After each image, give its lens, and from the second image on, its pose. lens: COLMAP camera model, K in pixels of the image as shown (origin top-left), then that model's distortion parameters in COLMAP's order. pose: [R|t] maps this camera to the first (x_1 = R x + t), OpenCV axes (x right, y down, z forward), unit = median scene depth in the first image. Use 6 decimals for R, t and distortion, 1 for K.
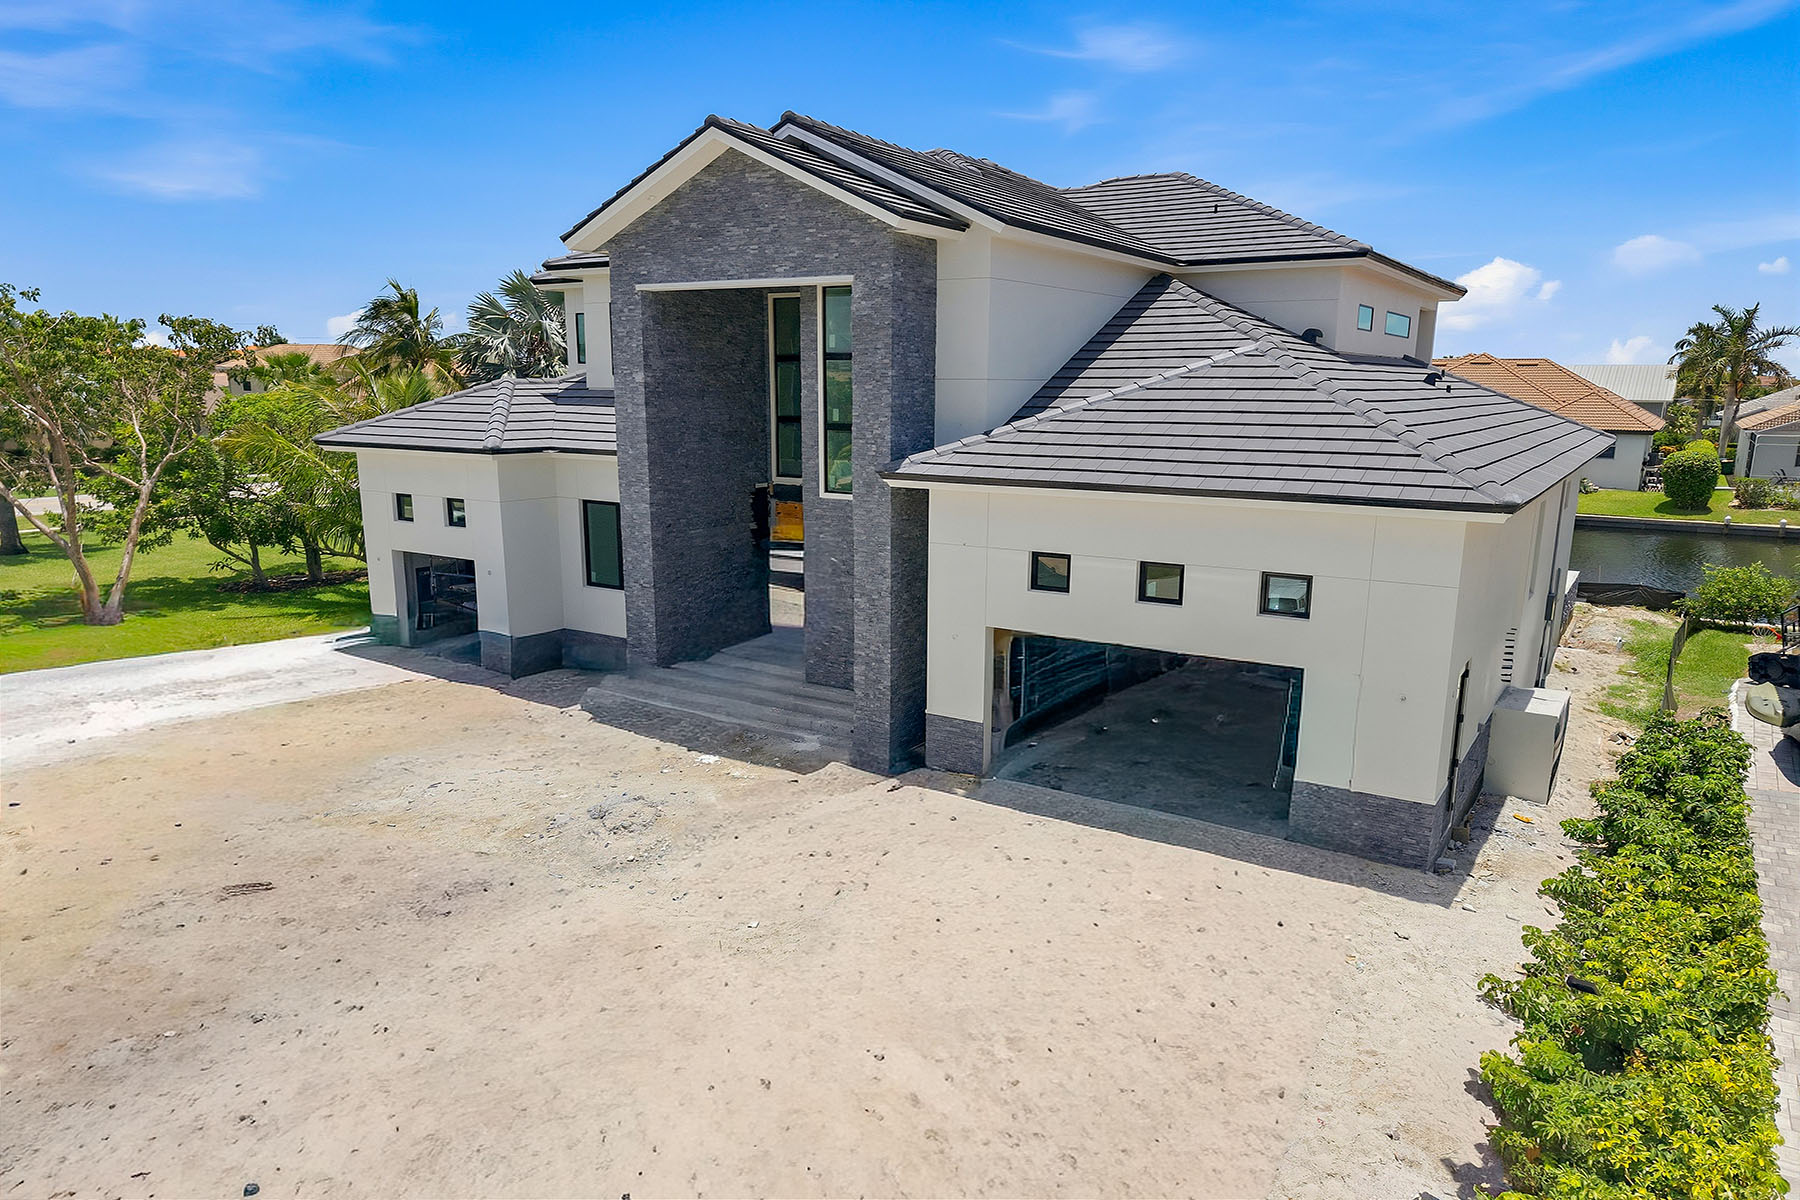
lens RADIAL K [[1192.6, 0, 909.9], [0, 1192.6, 655.0], [0, 0, 1]] dist [0.041092, -0.035850]
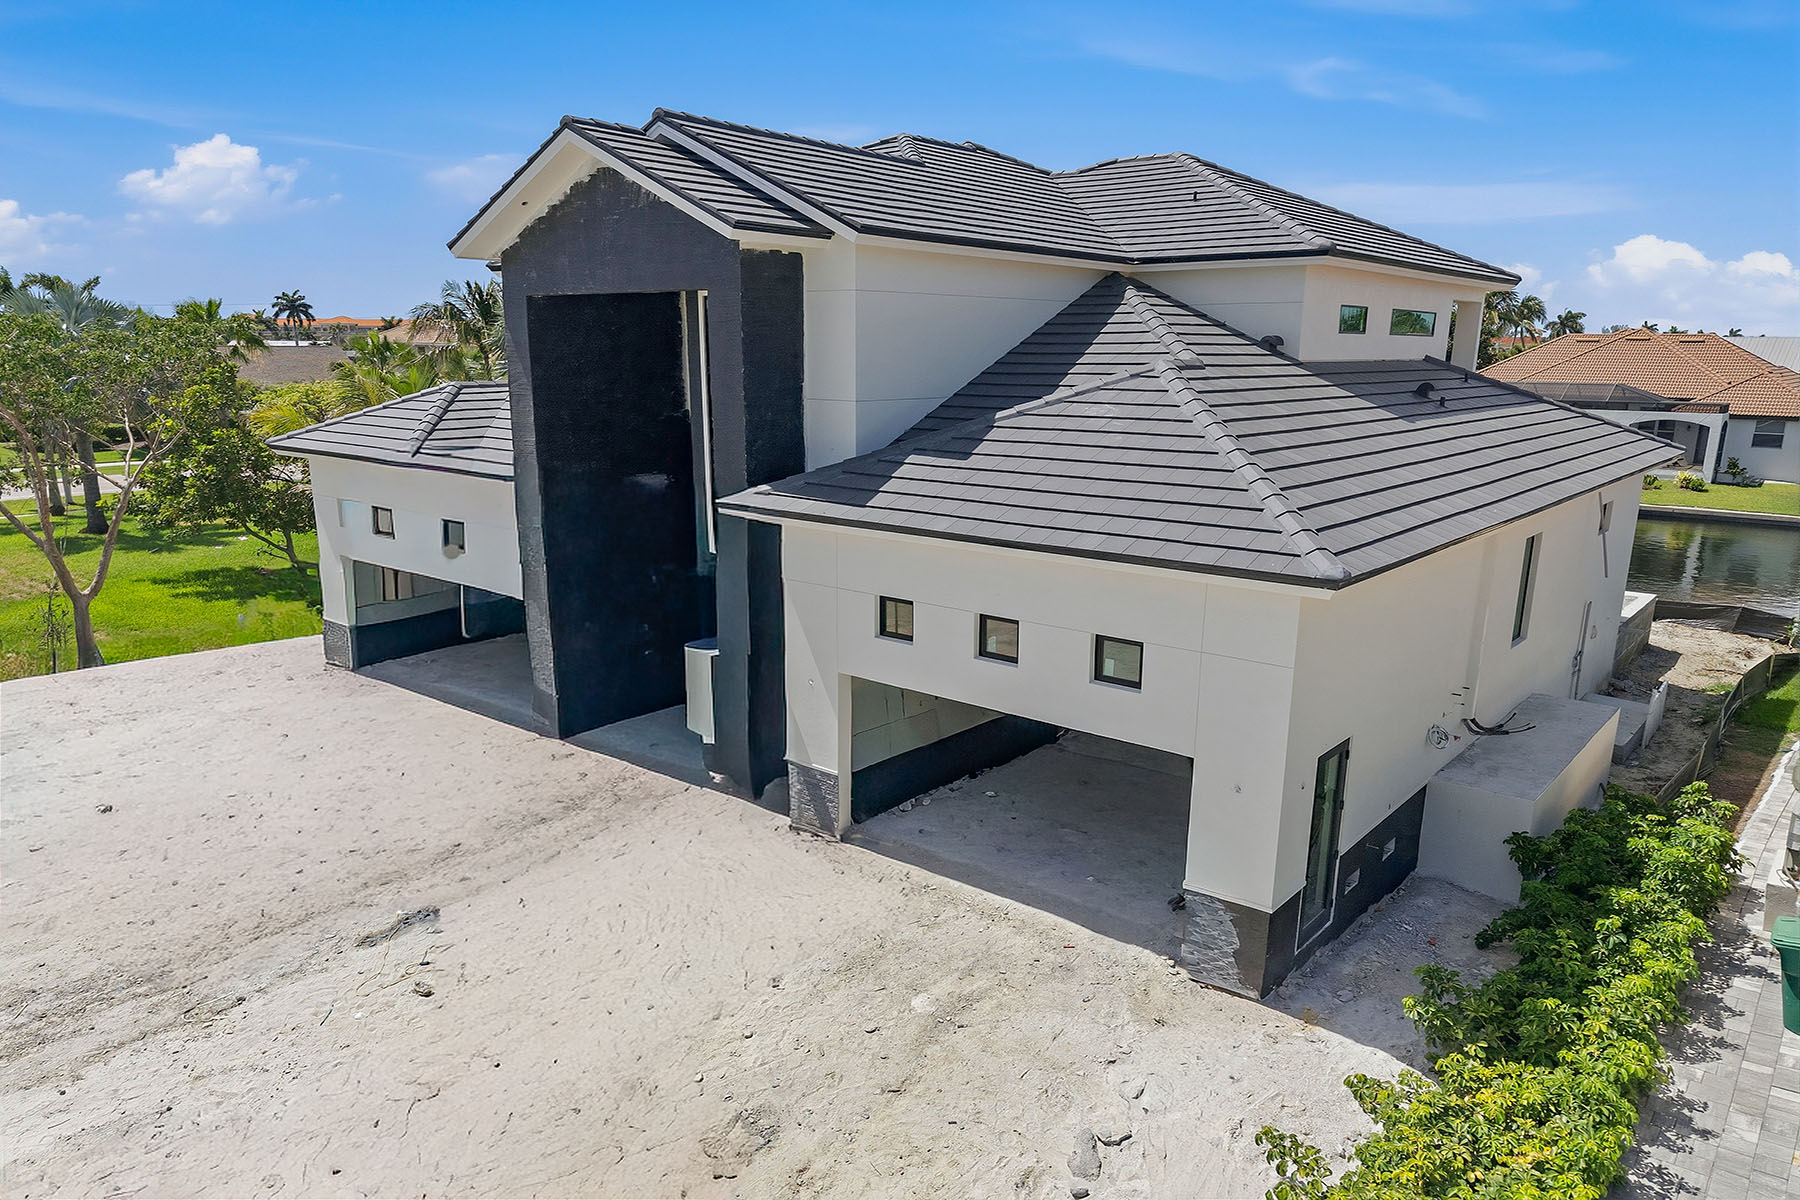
lens RADIAL K [[1192.6, 0, 903.3], [0, 1192.6, 660.0], [0, 0, 1]] dist [0.041092, -0.035850]
pose [[0.991604, 0.032361, -0.125199, 0.210546], [-0.028603, 0.999088, 0.031695, -0.059182], [0.126111, -0.027848, 0.991625, 0.086419]]
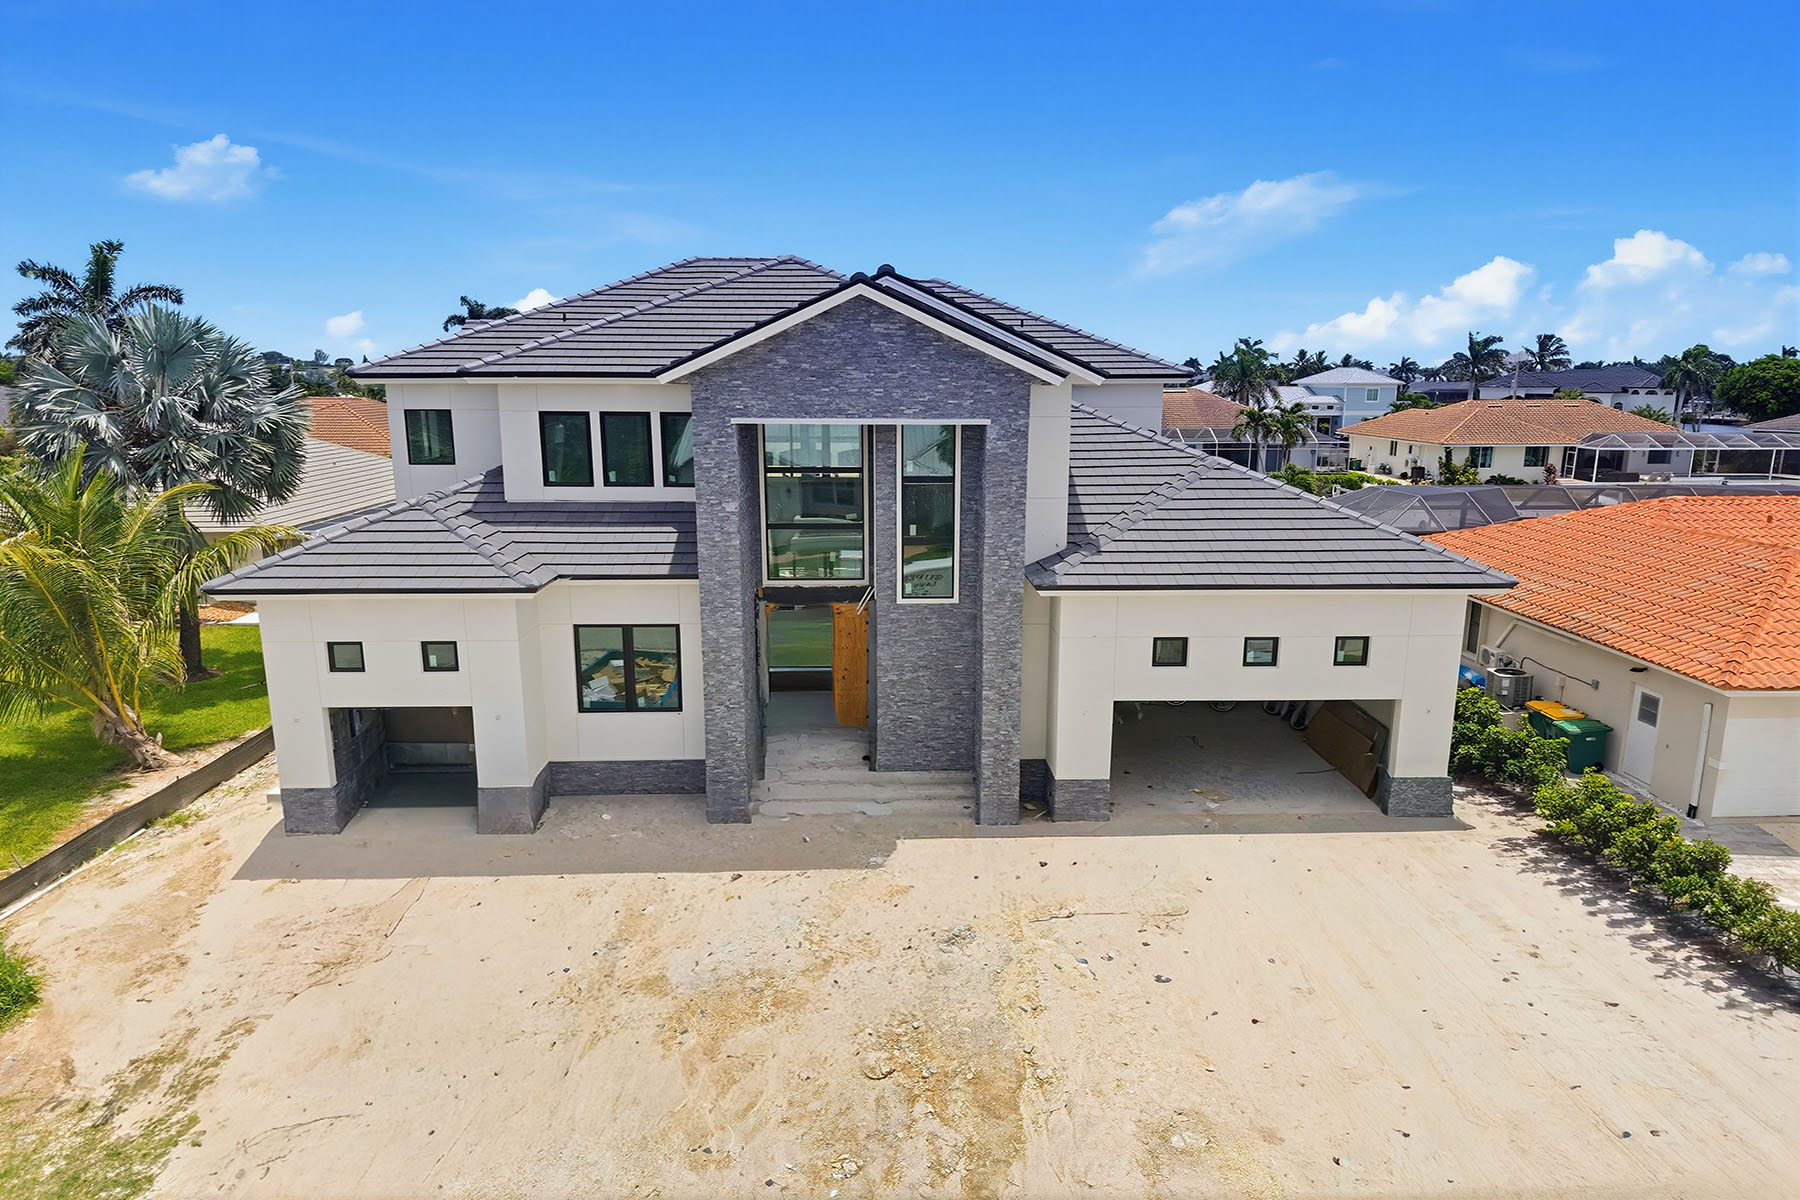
lens RADIAL K [[1192.6, 0, 909.4], [0, 1192.6, 656.7], [0, 0, 1]] dist [0.041092, -0.035850]
pose [[0.826645, -0.138251, 0.545476, -0.709764], [0.130342, 0.990030, 0.053396, -0.148648], [-0.547420, 0.026959, 0.836424, 0.077606]]
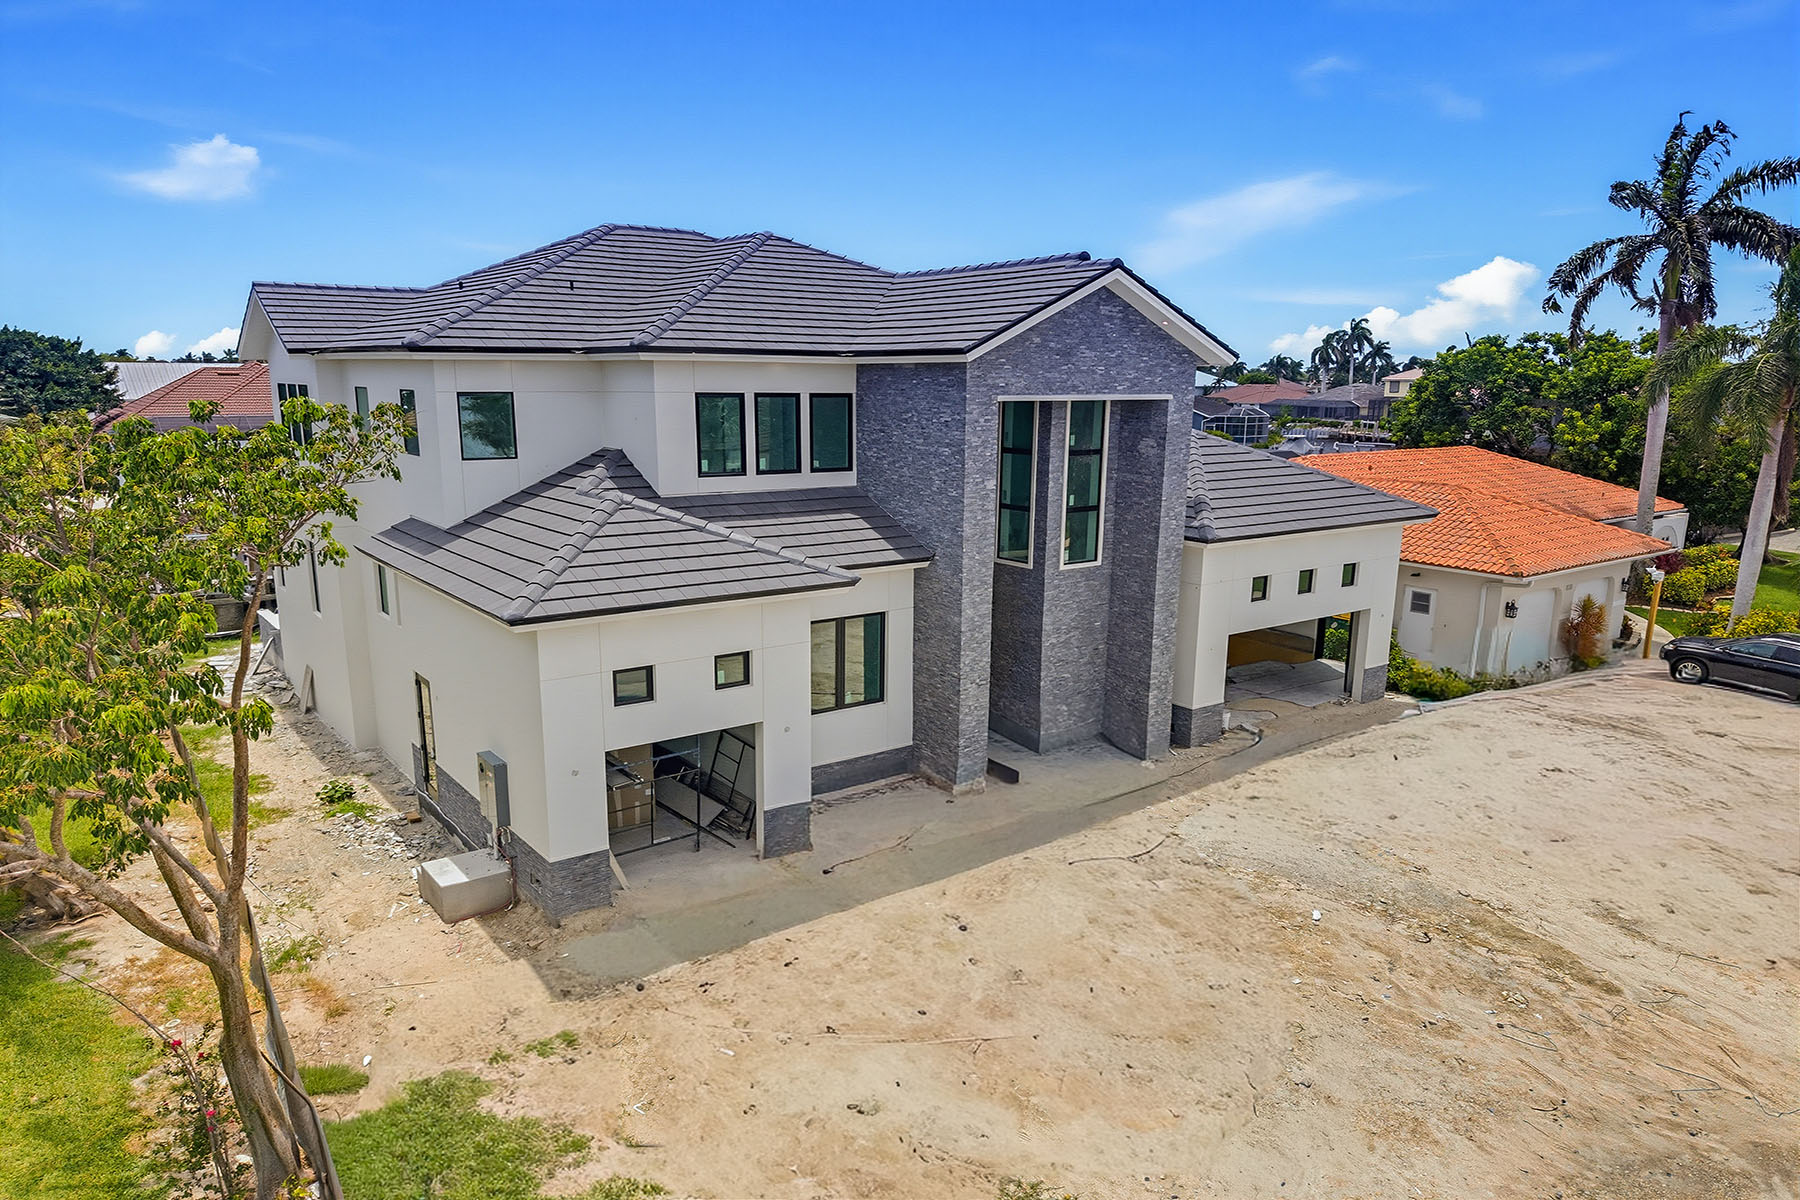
lens RADIAL K [[1192.6, 0, 901.7], [0, 1192.6, 663.1], [0, 0, 1]] dist [0.041092, -0.035850]
pose [[0.360572, -0.226796, 0.904738, -1.283140], [0.201266, 0.966055, 0.161955, -0.280325], [-0.910758, 0.123696, 0.393979, 0.726526]]
